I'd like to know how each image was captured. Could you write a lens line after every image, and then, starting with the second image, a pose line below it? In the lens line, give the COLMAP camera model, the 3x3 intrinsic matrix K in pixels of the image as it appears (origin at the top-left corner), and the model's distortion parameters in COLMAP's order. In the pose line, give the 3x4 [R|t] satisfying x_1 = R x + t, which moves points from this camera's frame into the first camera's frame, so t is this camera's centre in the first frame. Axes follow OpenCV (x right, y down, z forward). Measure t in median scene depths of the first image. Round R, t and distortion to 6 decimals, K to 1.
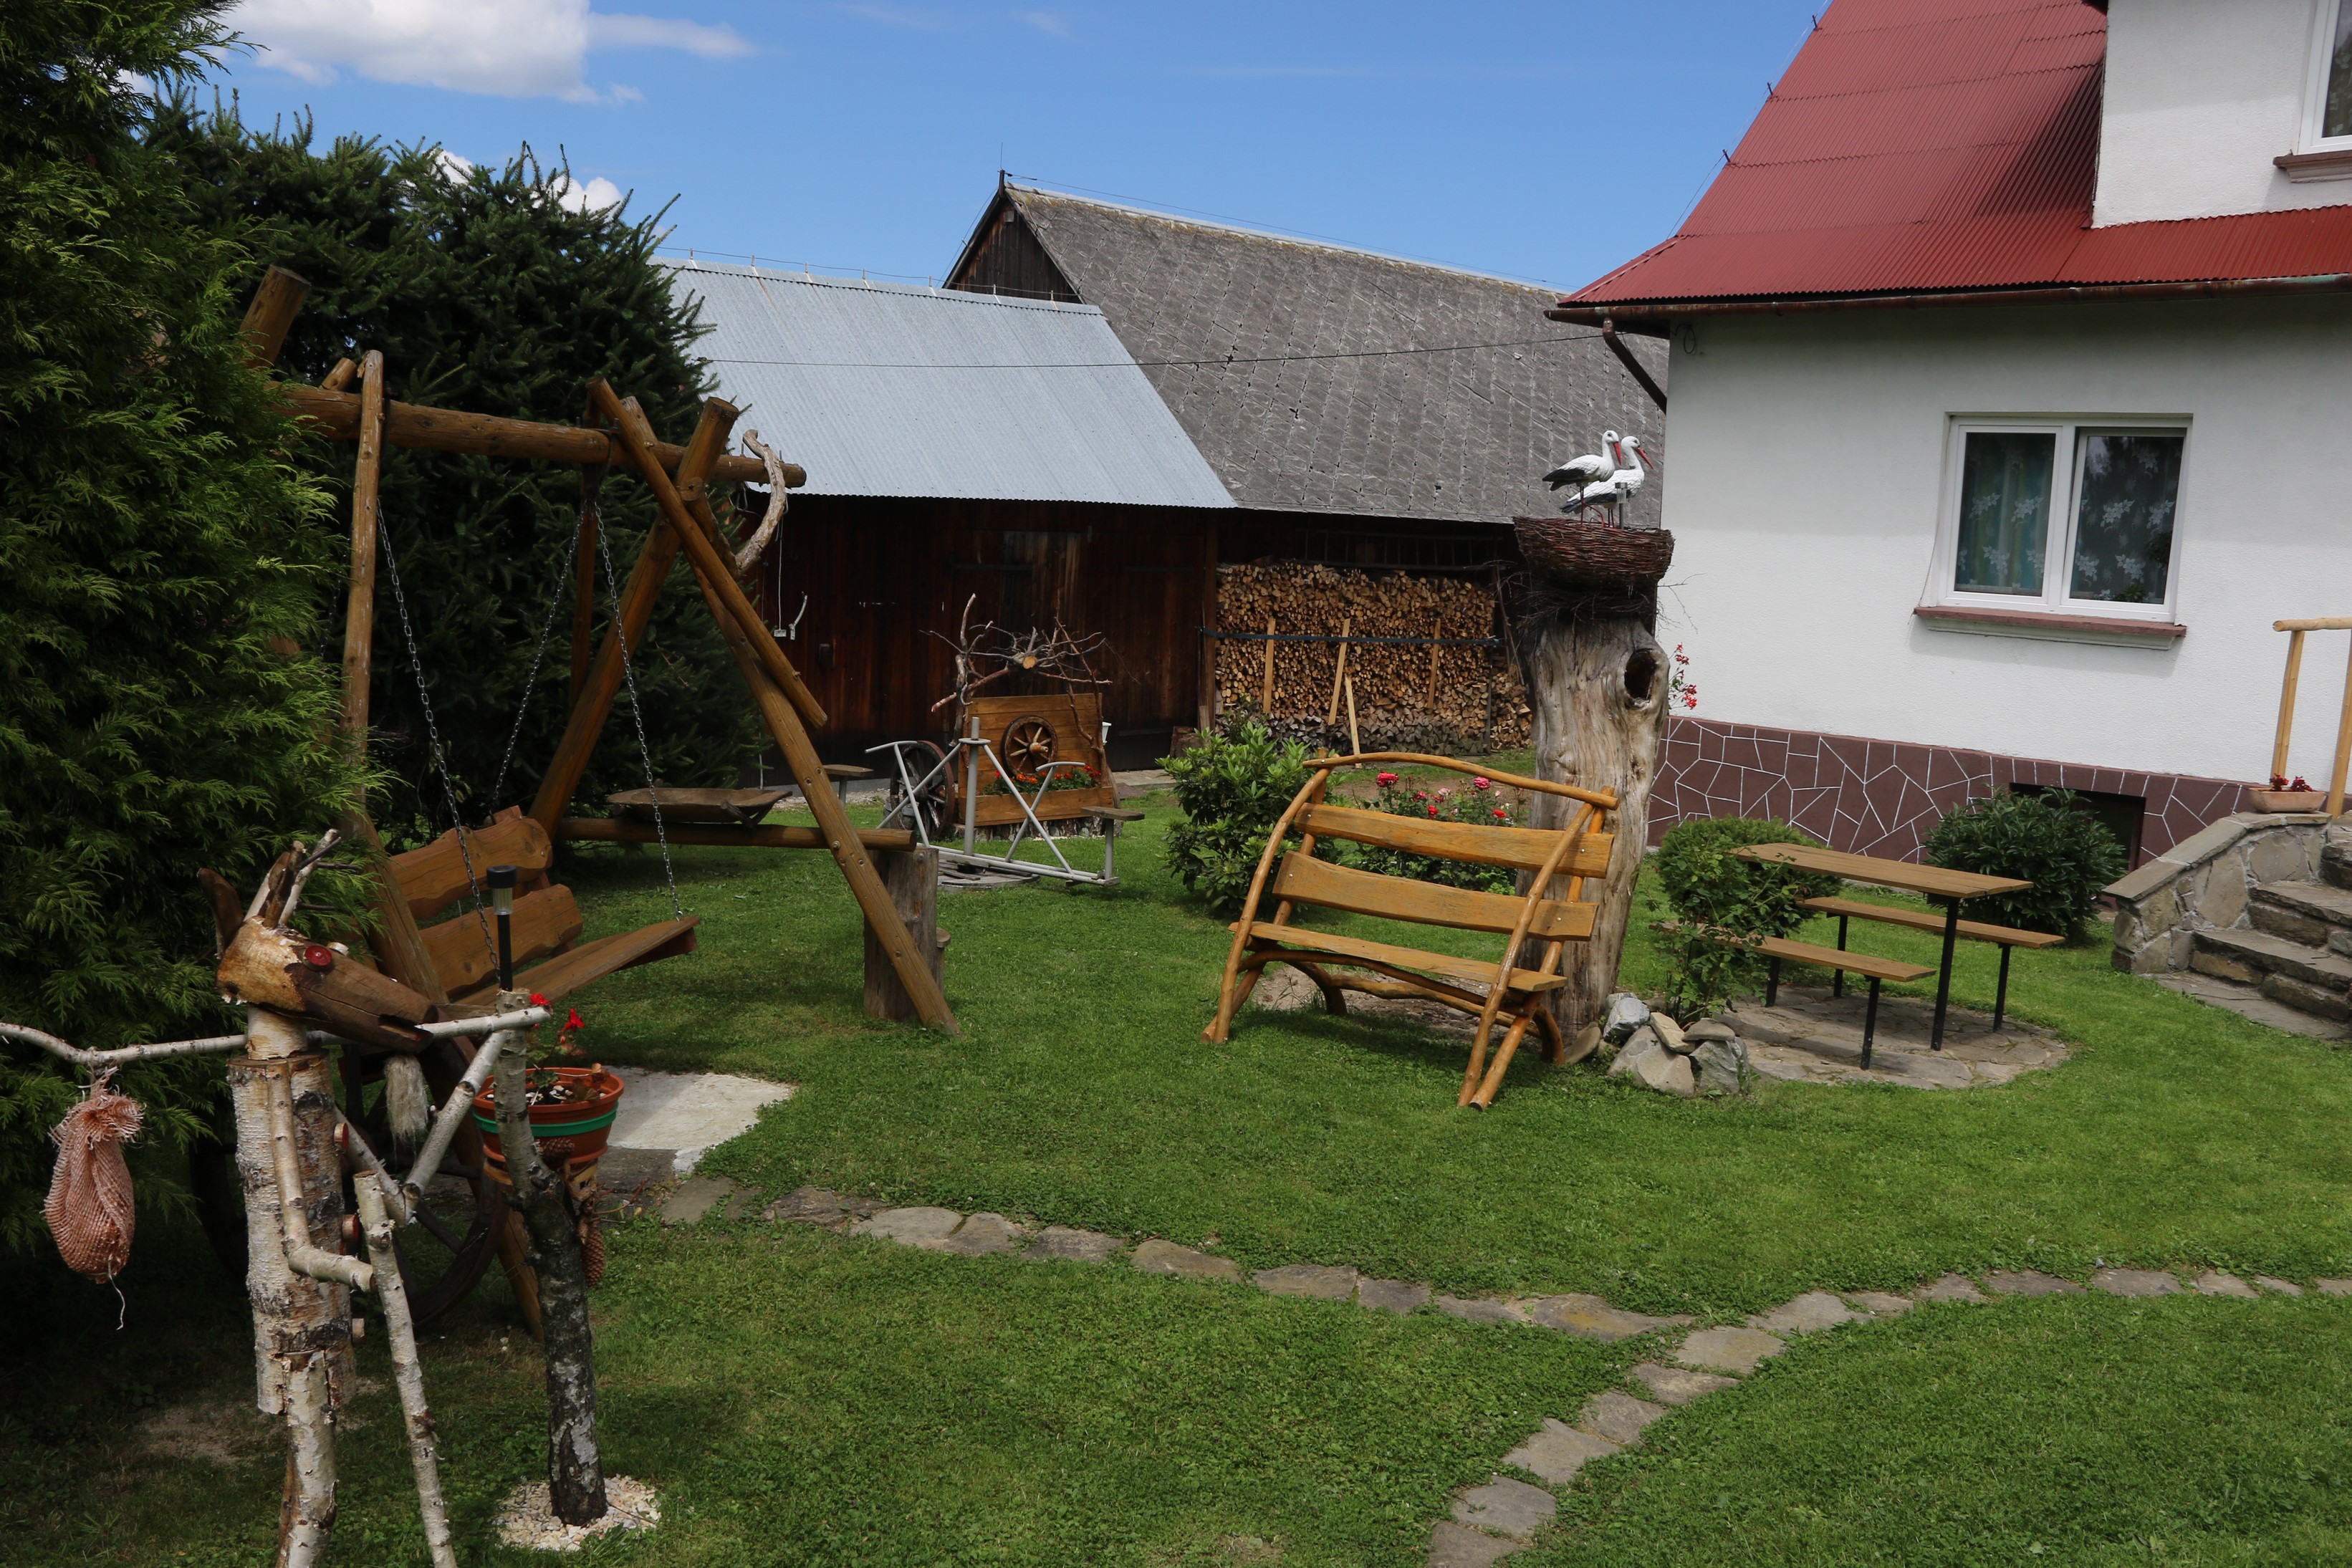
lens RADIAL K [[1924.2, 0, 1176.0], [0, 1924.2, 784.0], [0, 0, 1]] dist [-0.182774, 0.160756]
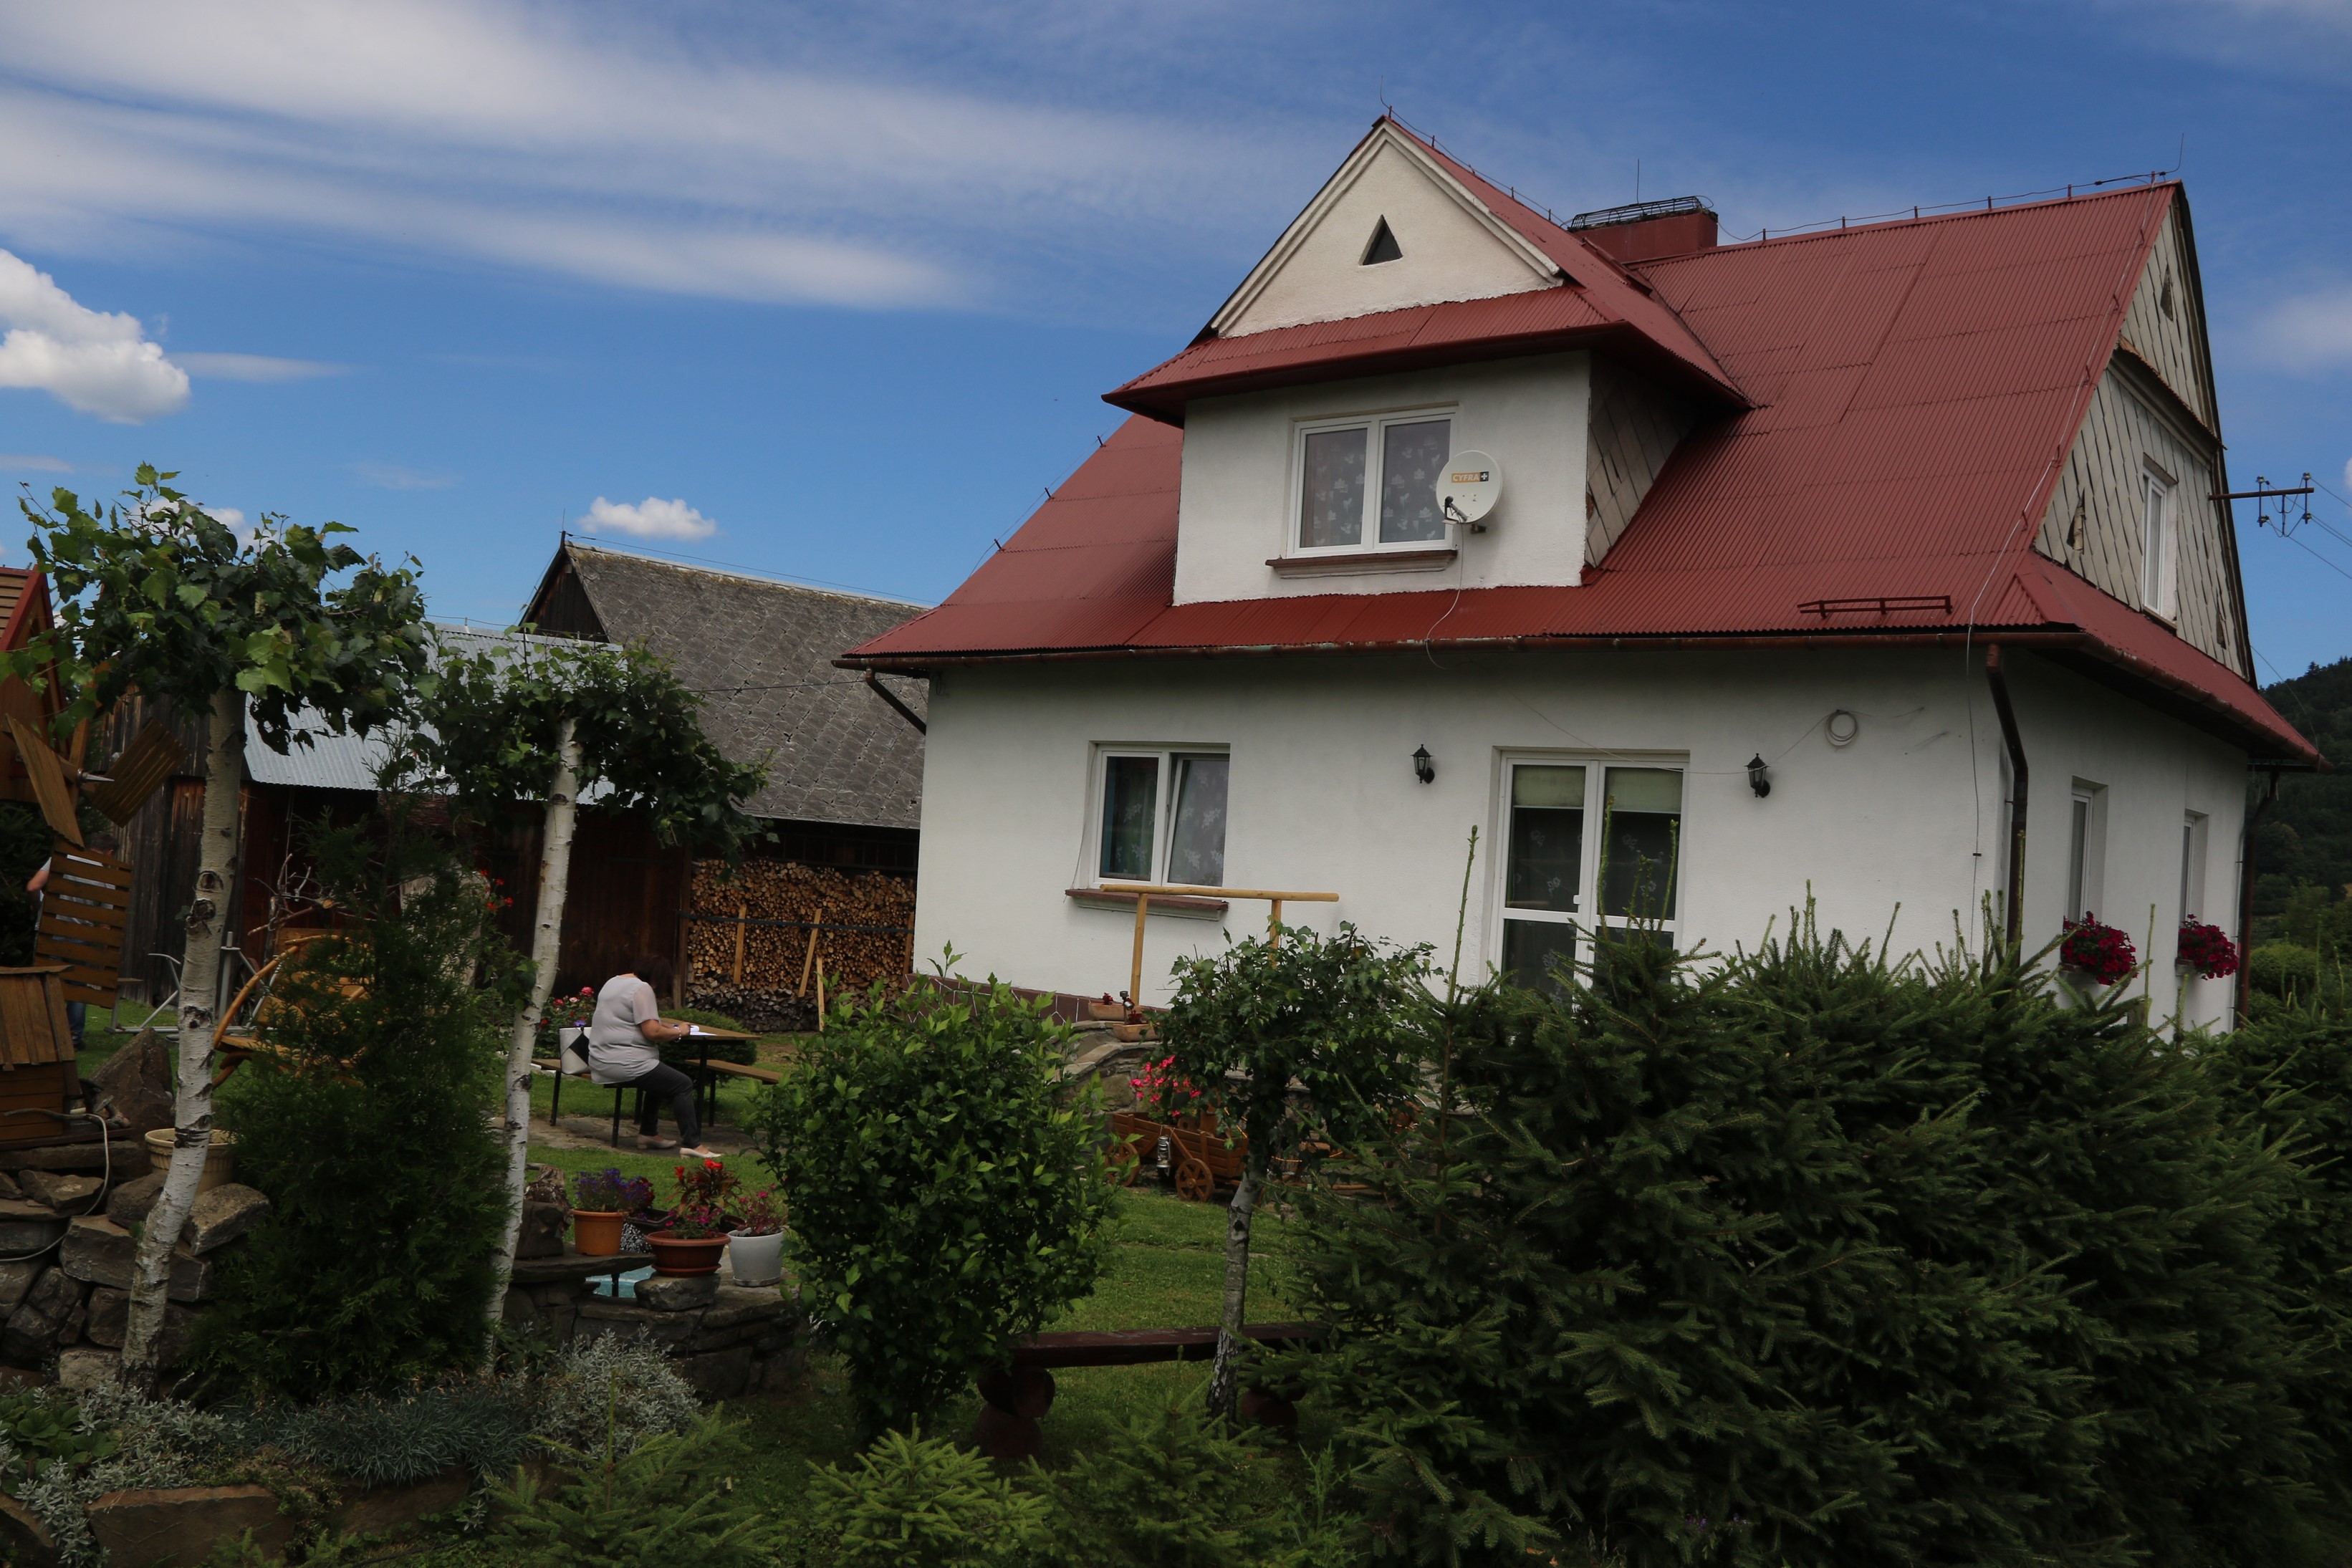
lens RADIAL K [[1924.2, 0, 1176.0], [0, 1924.2, 784.0], [0, 0, 1]] dist [-0.182774, 0.160756]
pose [[0.997282, 0.029277, 0.067618, 0.236397], [-0.017407, 0.985311, -0.169880, 0.037037], [-0.071598, 0.168241, 0.983142, -0.206675]]
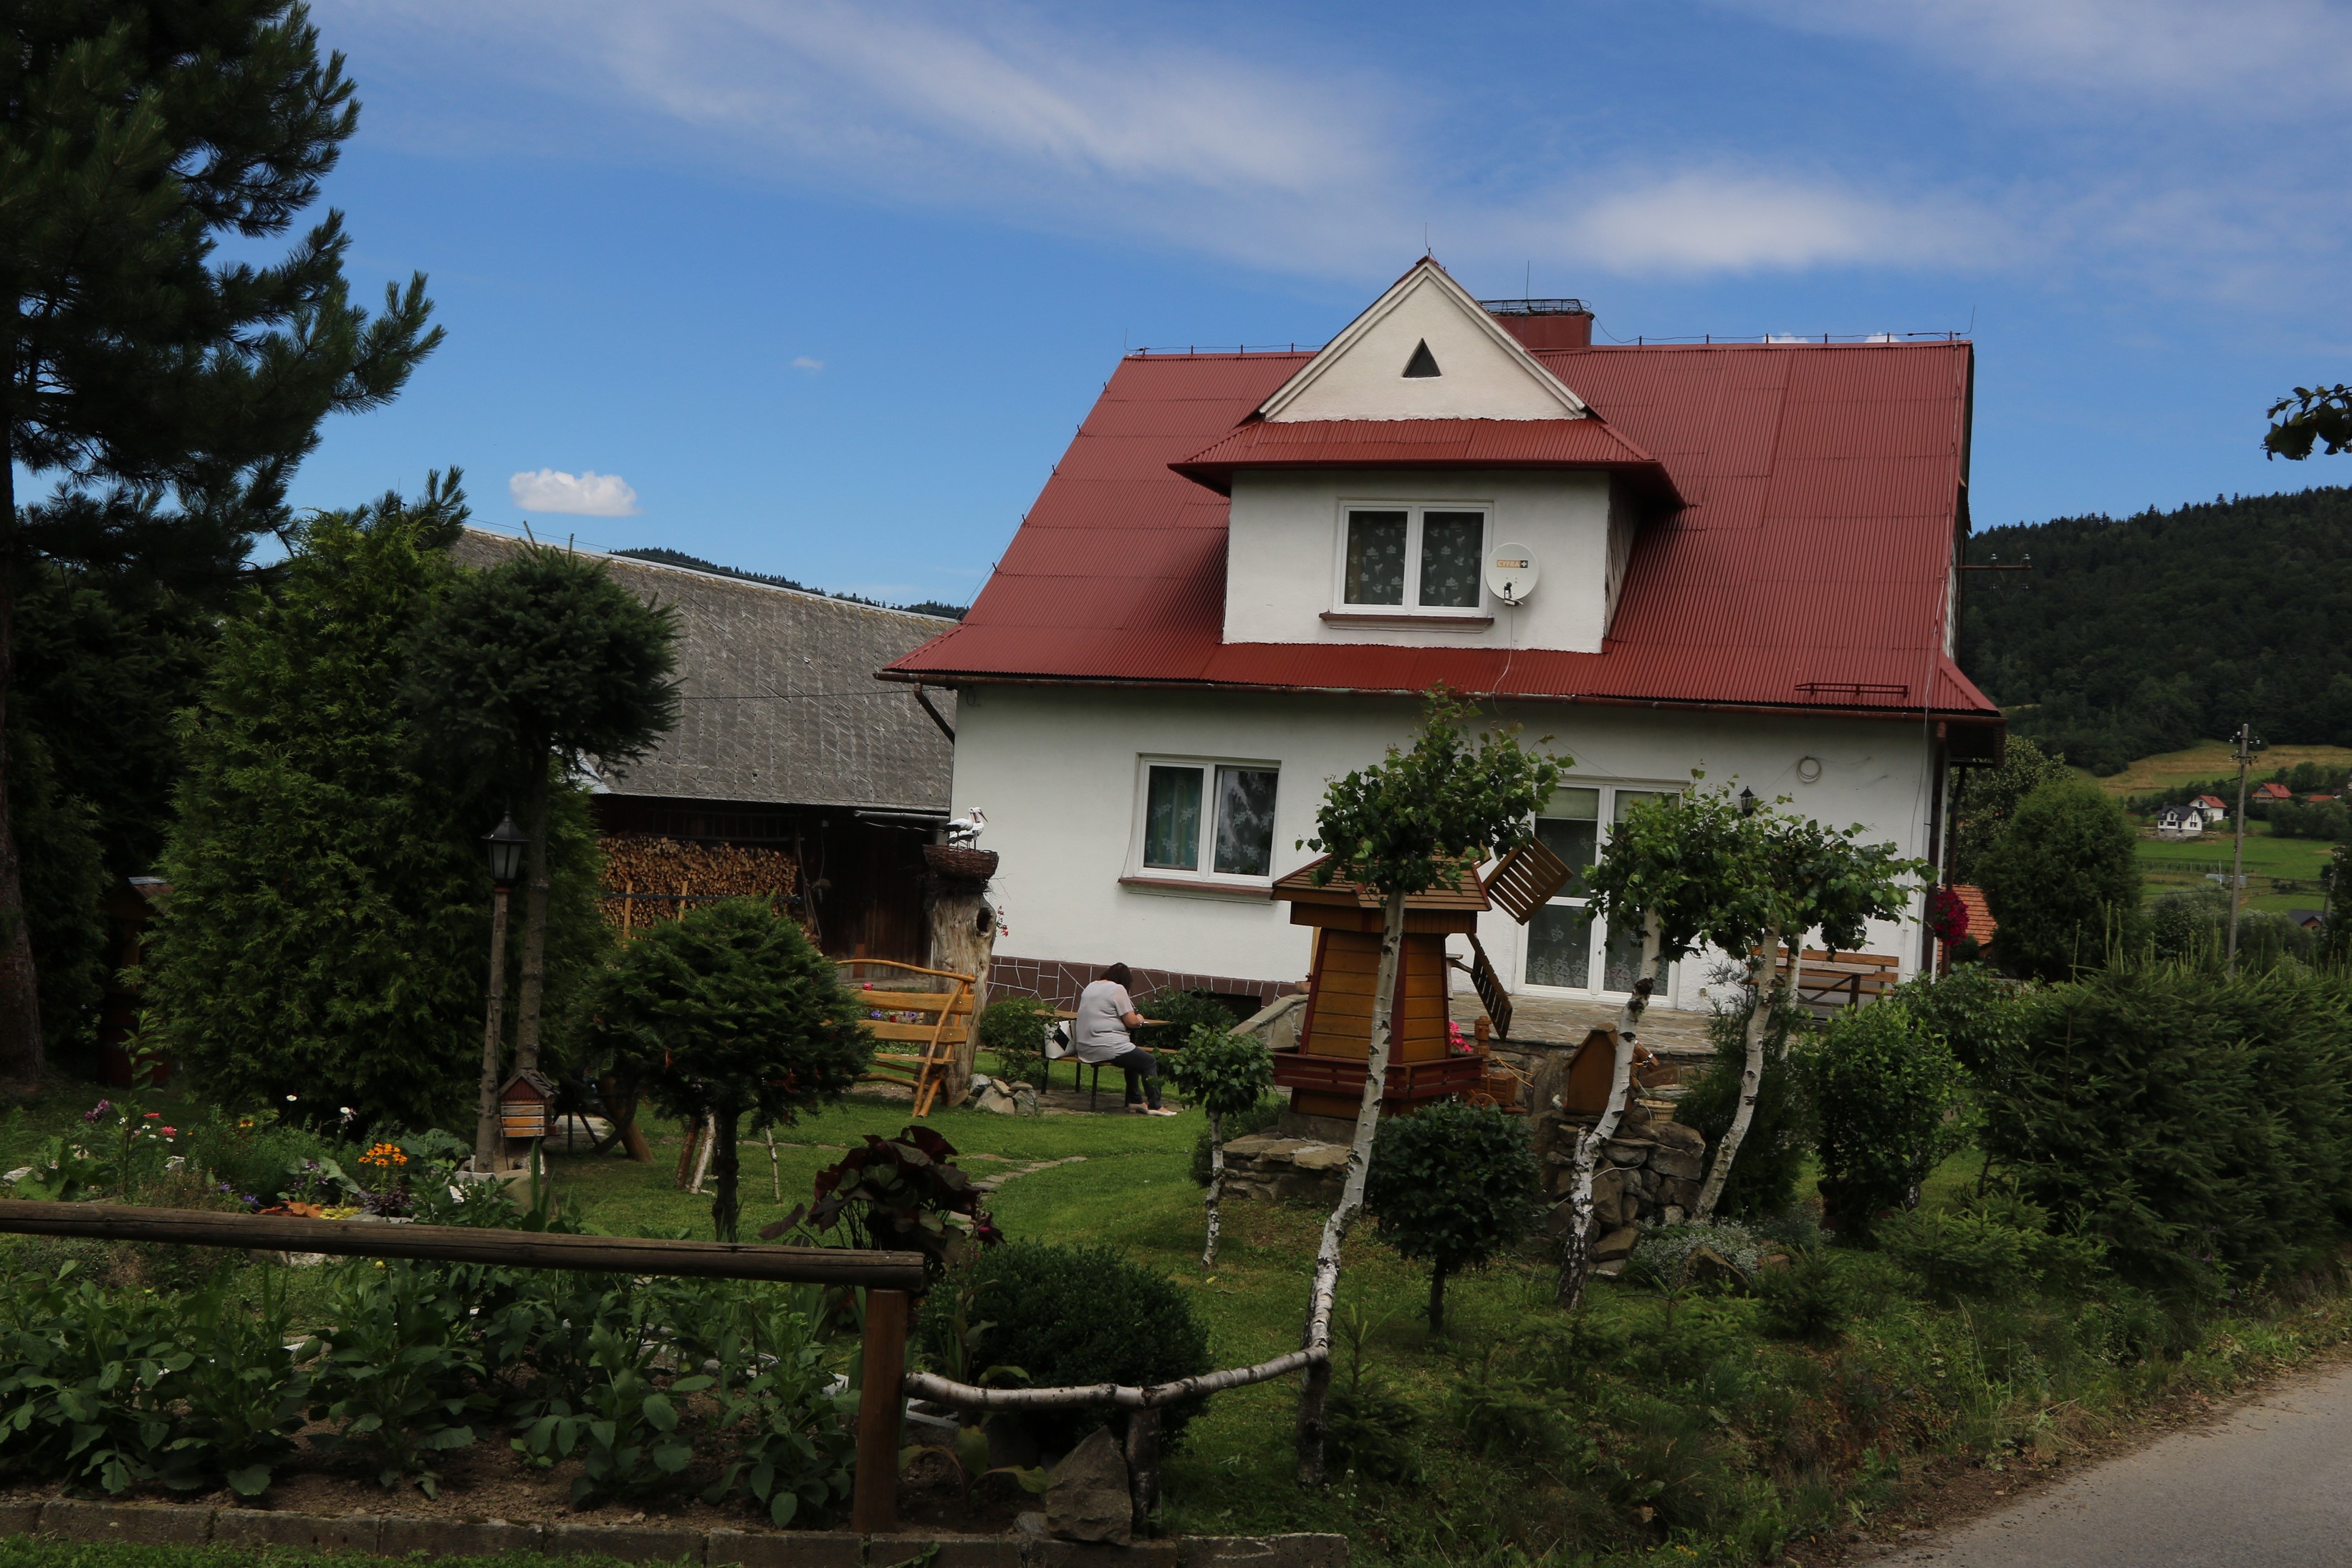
lens RADIAL K [[2123.5, 0, 1176.0], [0, 2123.5, 784.0], [0, 0, 1]] dist [-0.098023, 0.005902]
pose [[0.924510, 0.021691, 0.380540, -0.143736], [0.026464, 0.992317, -0.120856, 0.026063], [-0.380238, 0.121803, 0.916833, -0.394708]]
